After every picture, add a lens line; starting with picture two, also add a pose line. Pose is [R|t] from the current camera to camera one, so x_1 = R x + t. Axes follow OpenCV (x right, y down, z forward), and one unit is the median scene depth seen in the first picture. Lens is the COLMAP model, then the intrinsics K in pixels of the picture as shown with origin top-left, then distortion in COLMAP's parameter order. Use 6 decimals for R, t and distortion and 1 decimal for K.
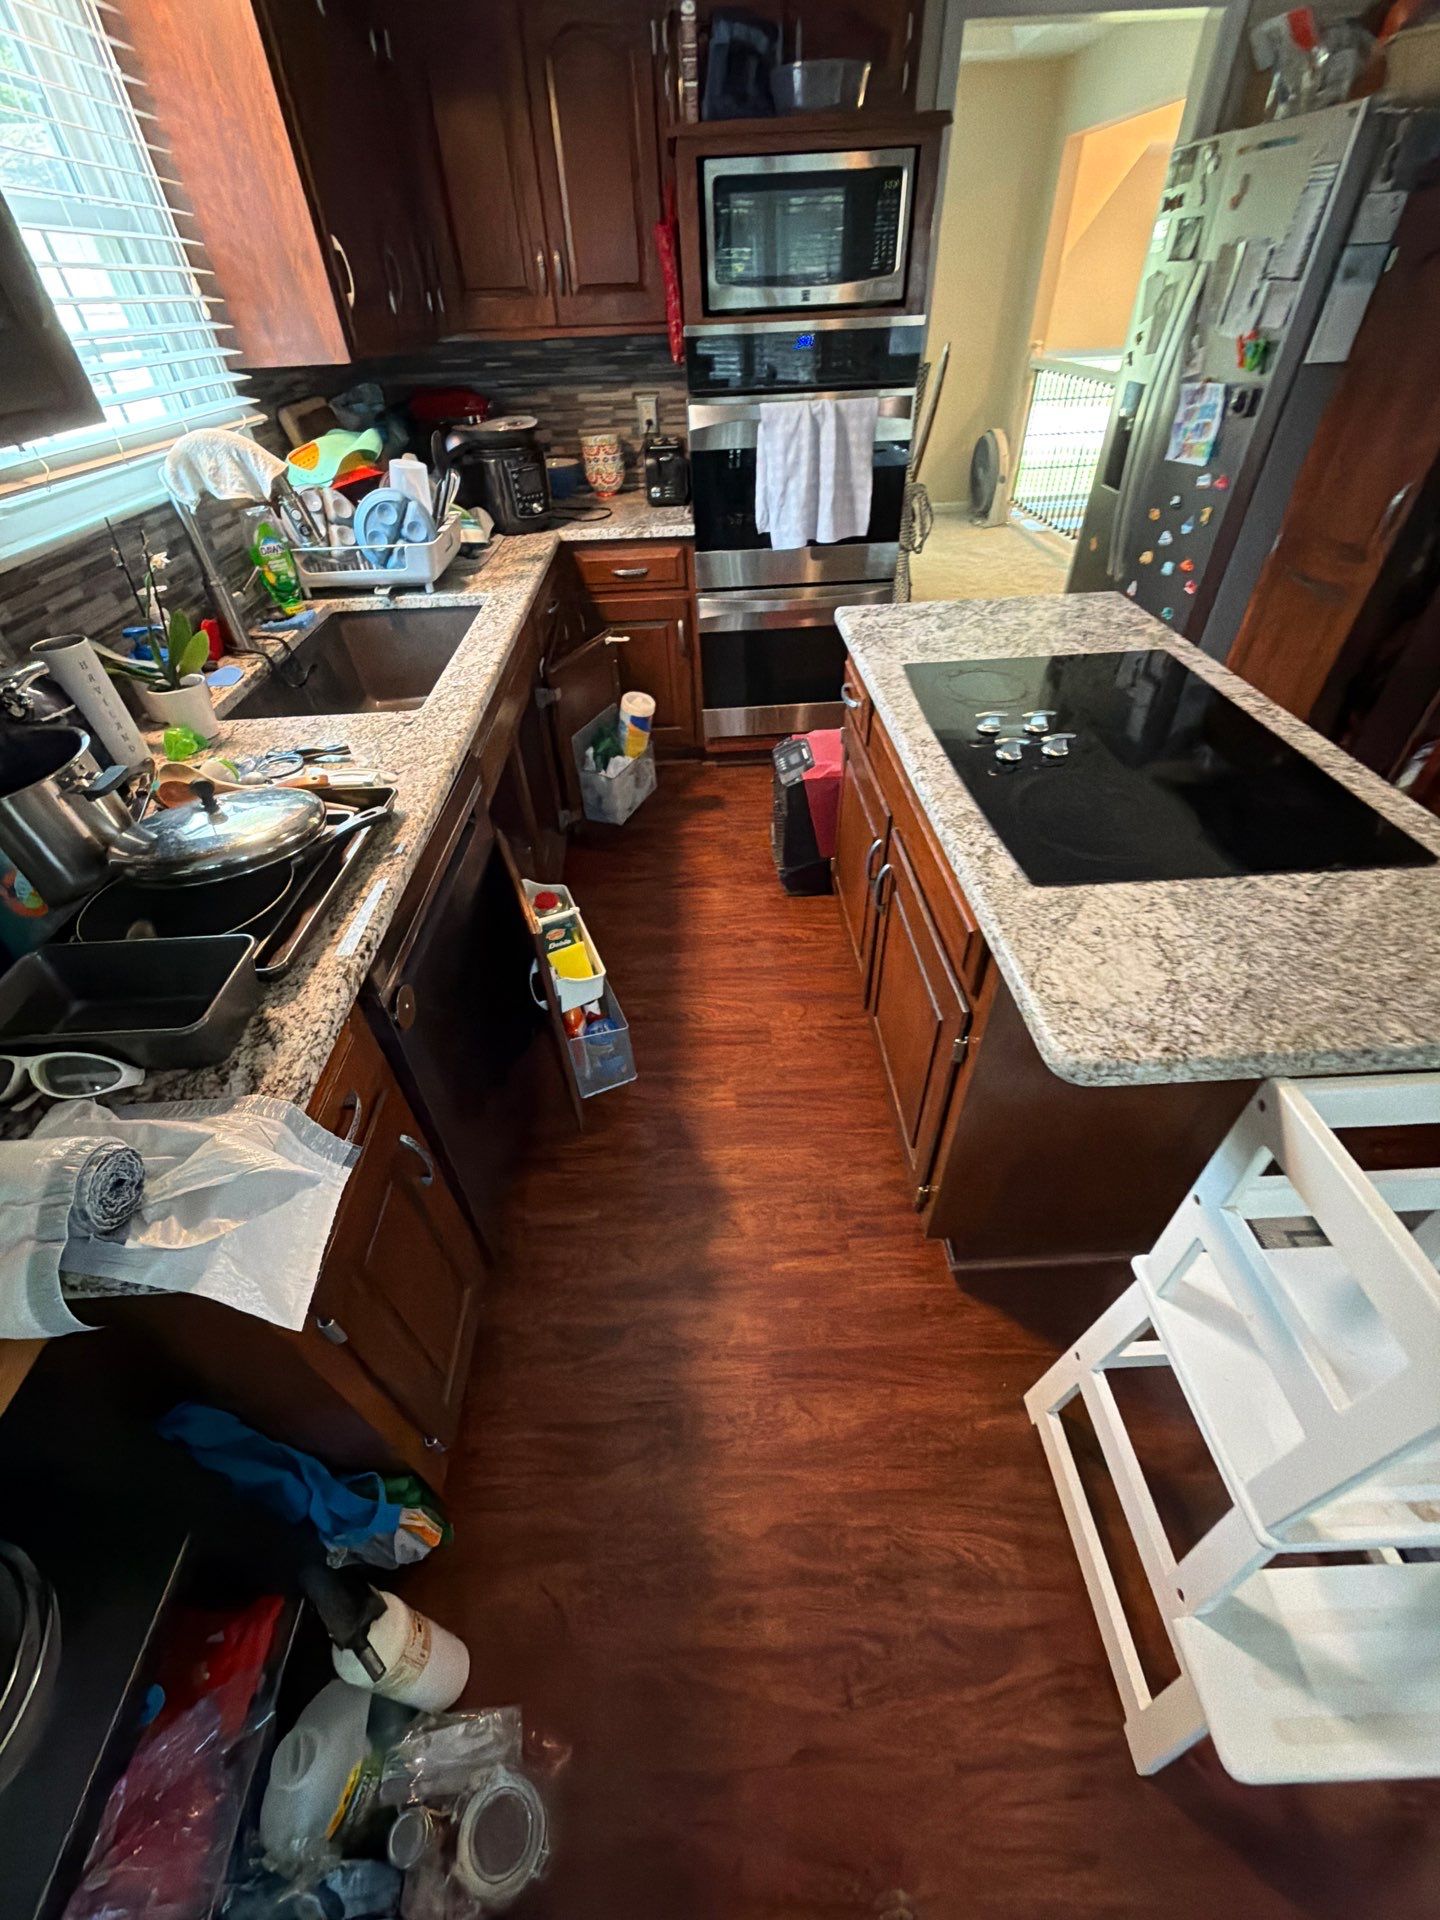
lens RADIAL K [[762.9, 0, 720.9], [0, 762.9, 954.8], [0, 0, 1]] dist [-0.000954, -0.000225]
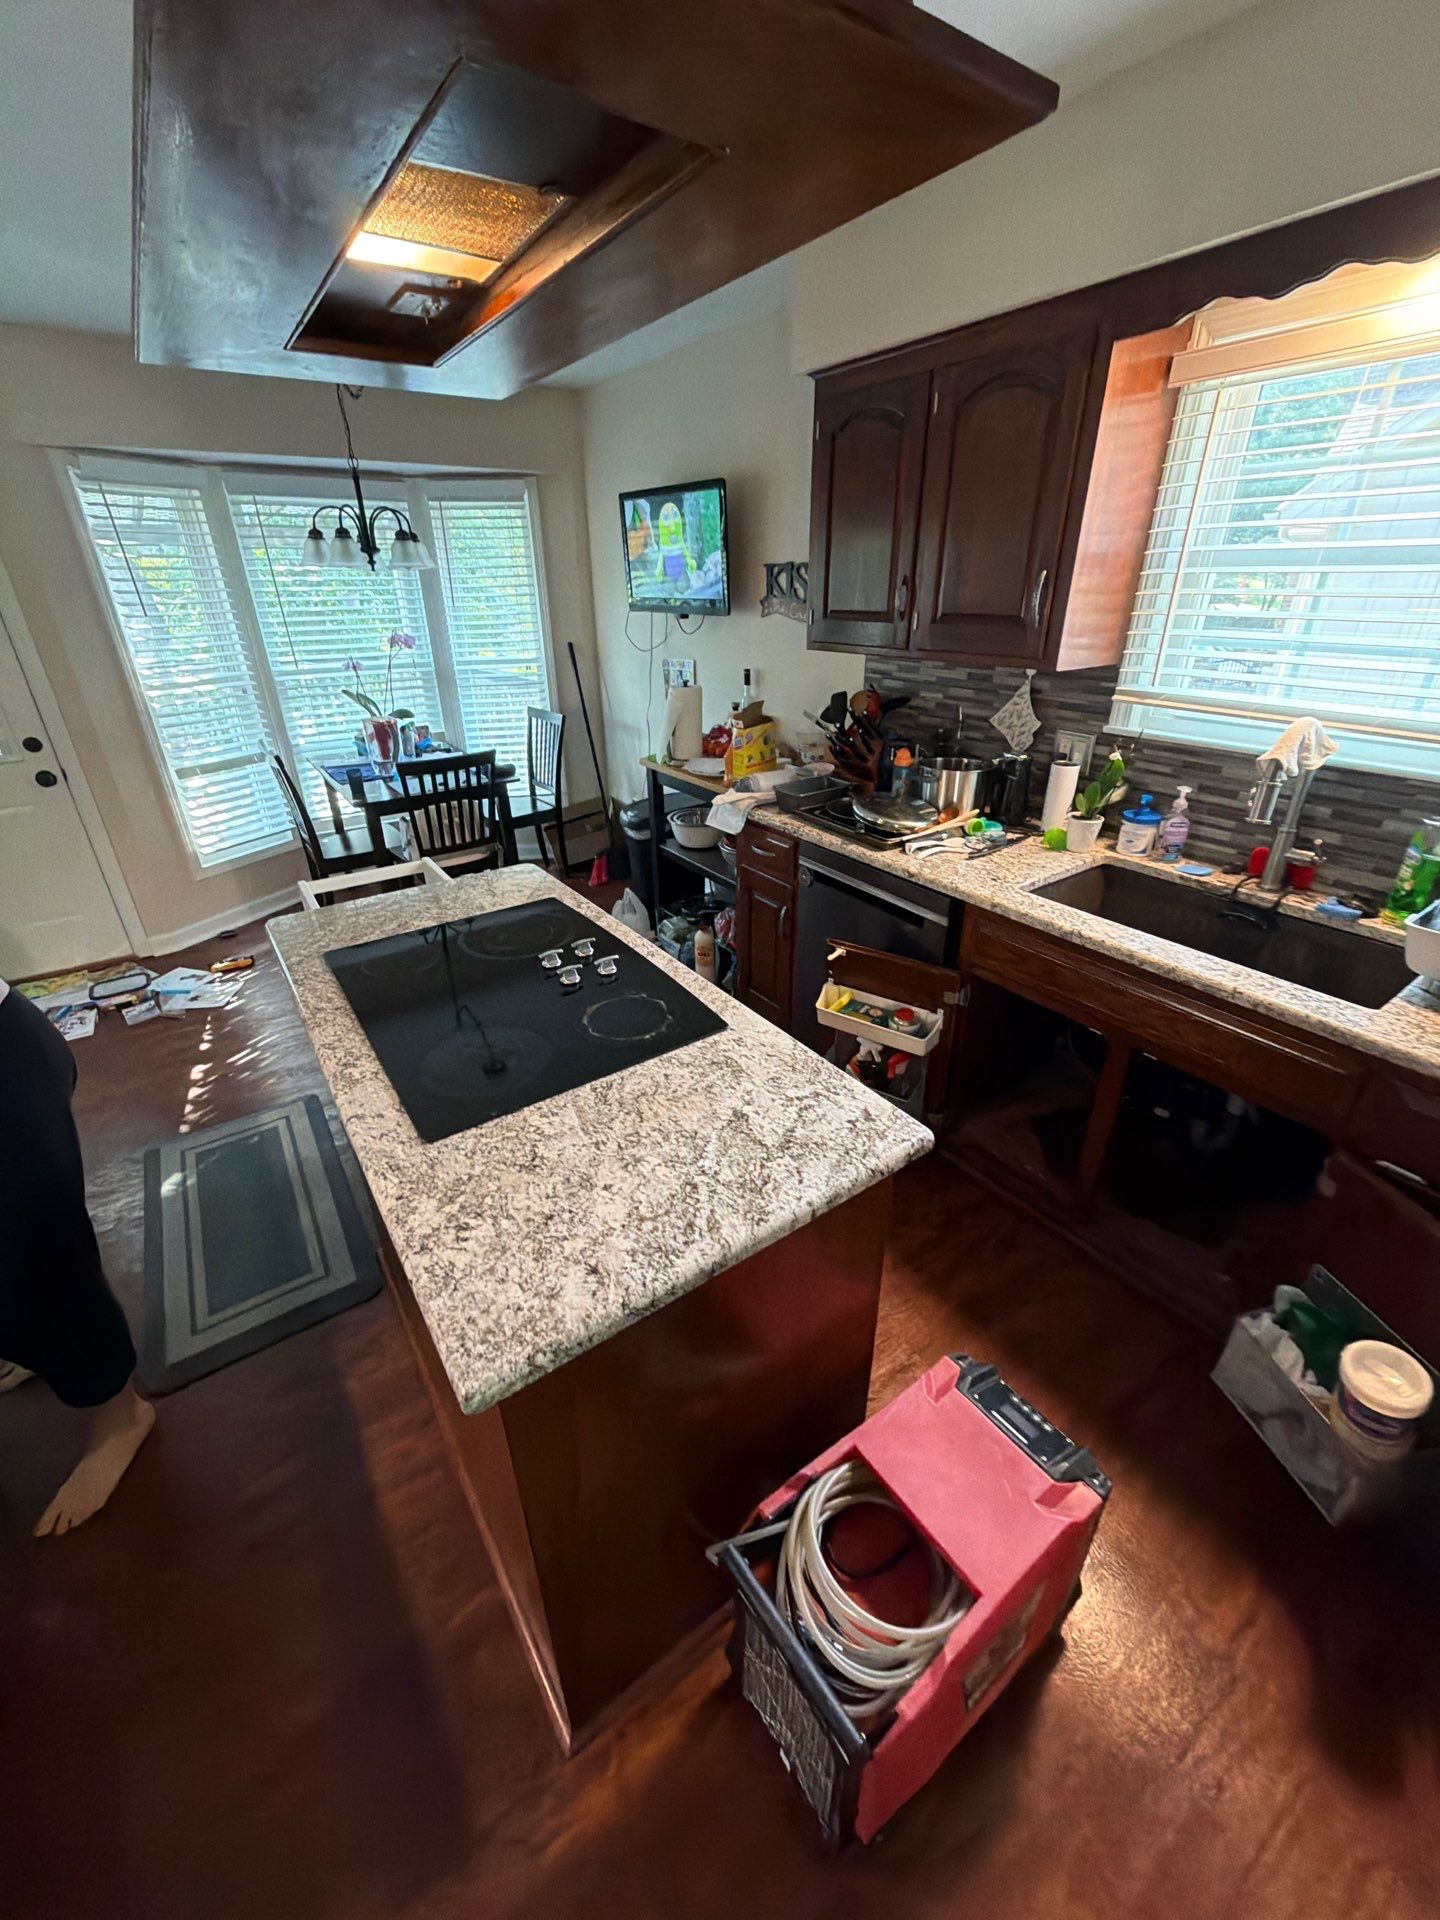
lens RADIAL K [[762.9, 0, 722.3], [0, 762.9, 957.6], [0, 0, 1]] dist [-0.000954, -0.000225]
pose [[-0.836990, 0.288067, -0.465258, 0.506456], [-0.326837, 0.418752, 0.847245, -0.923792], [0.438891, 0.861199, -0.256340, 0.927177]]
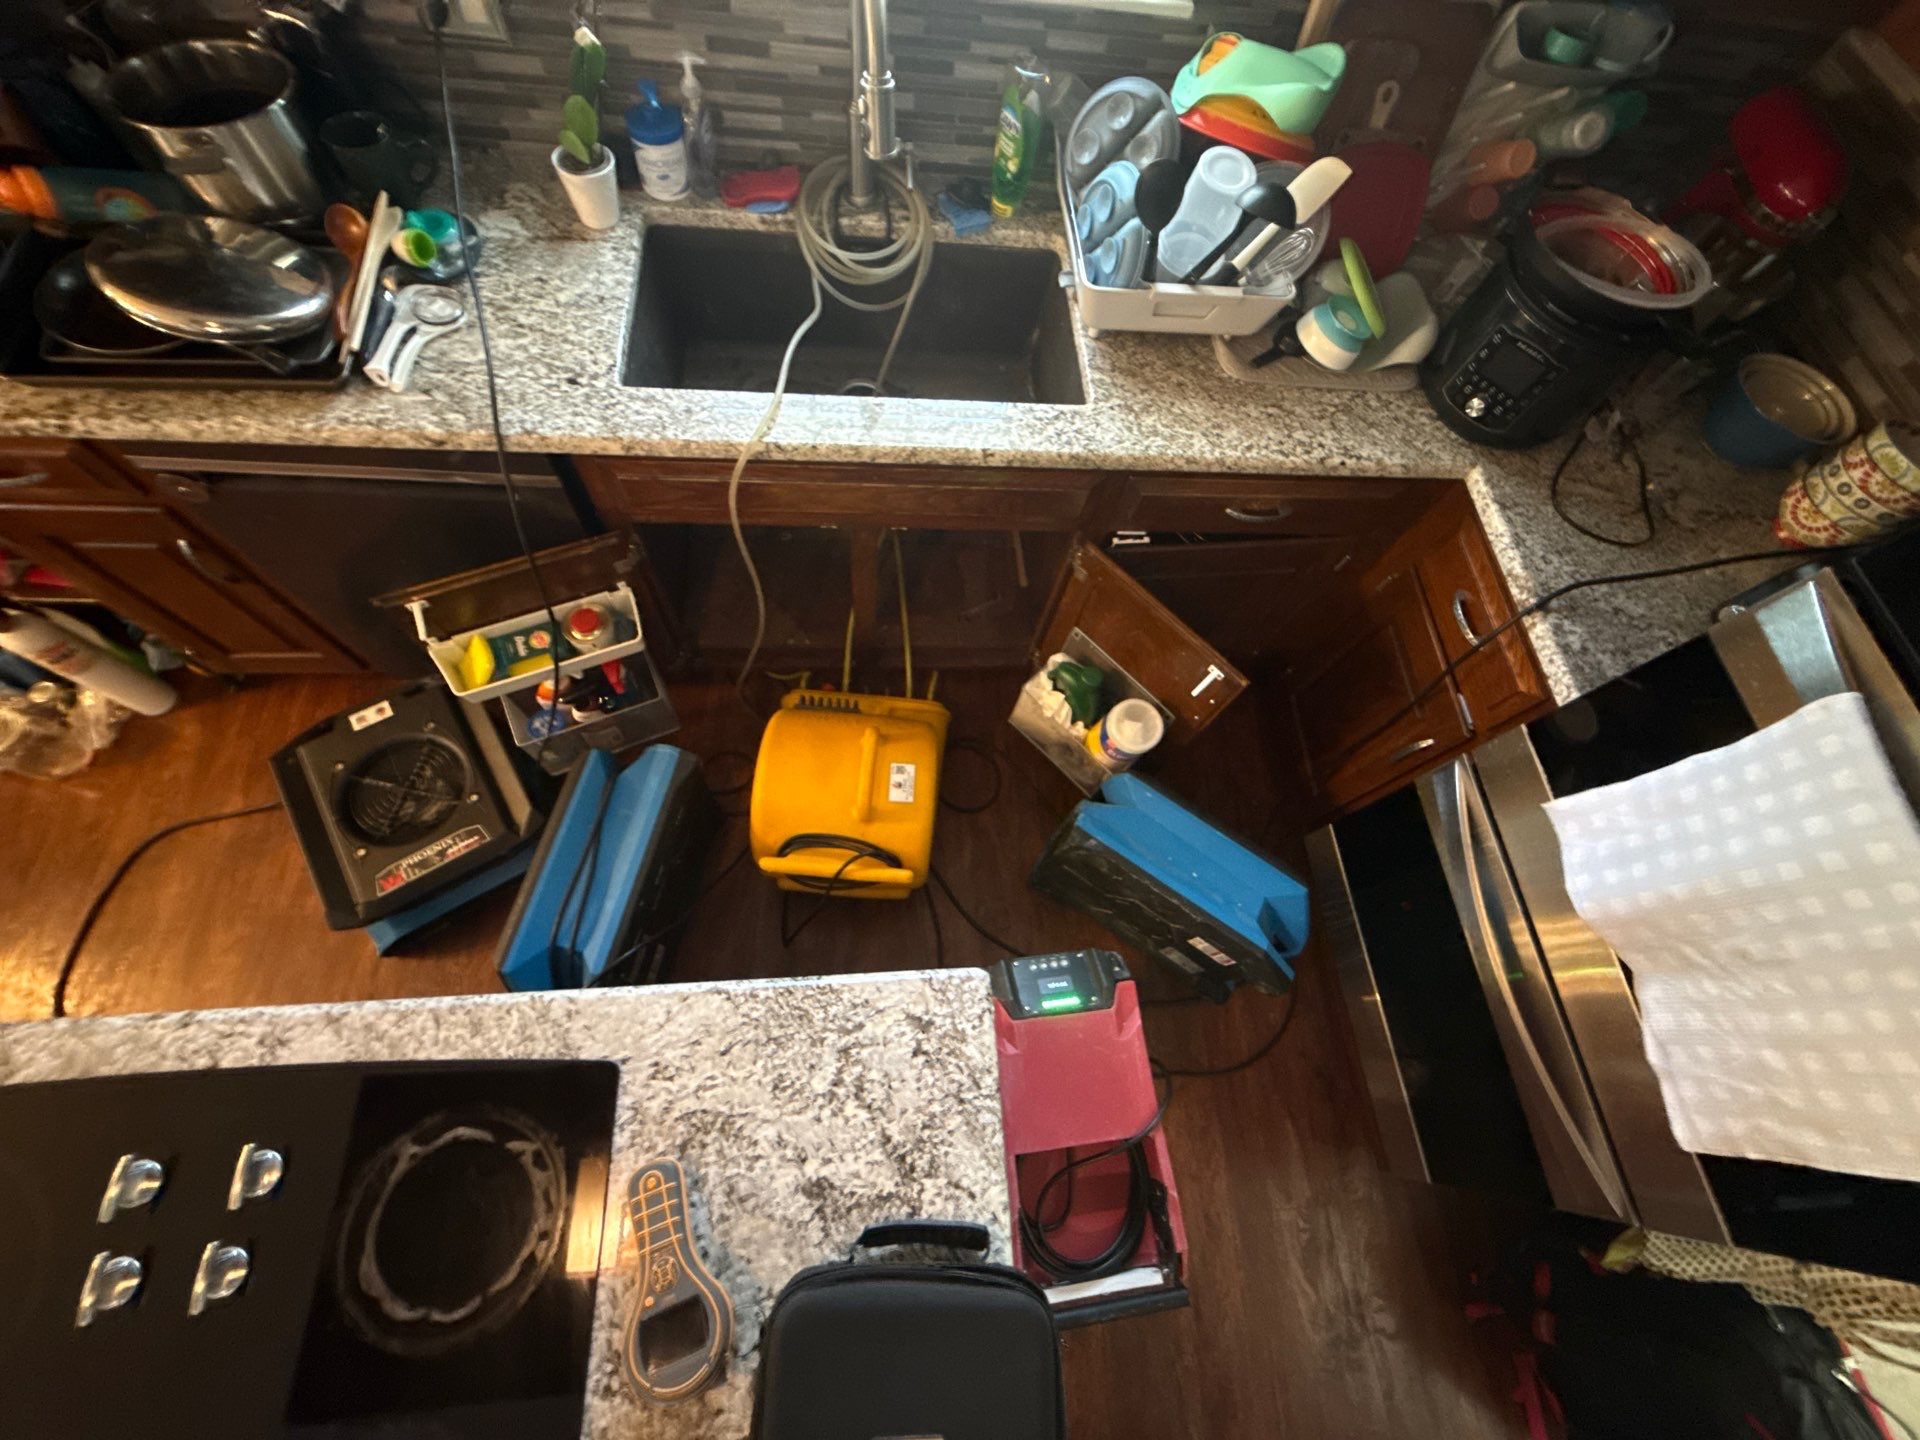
lens RADIAL K [[762.9, 0, 956.4], [0, 762.9, 725.3], [0, 0, 1]] dist [-0.000954, -0.000225]
pose [[0.017411, 0.927755, -0.372783, 0.181119], [-0.741257, 0.262189, 0.617896, -0.748164], [0.670995, 0.265570, 0.692270, 0.592848]]
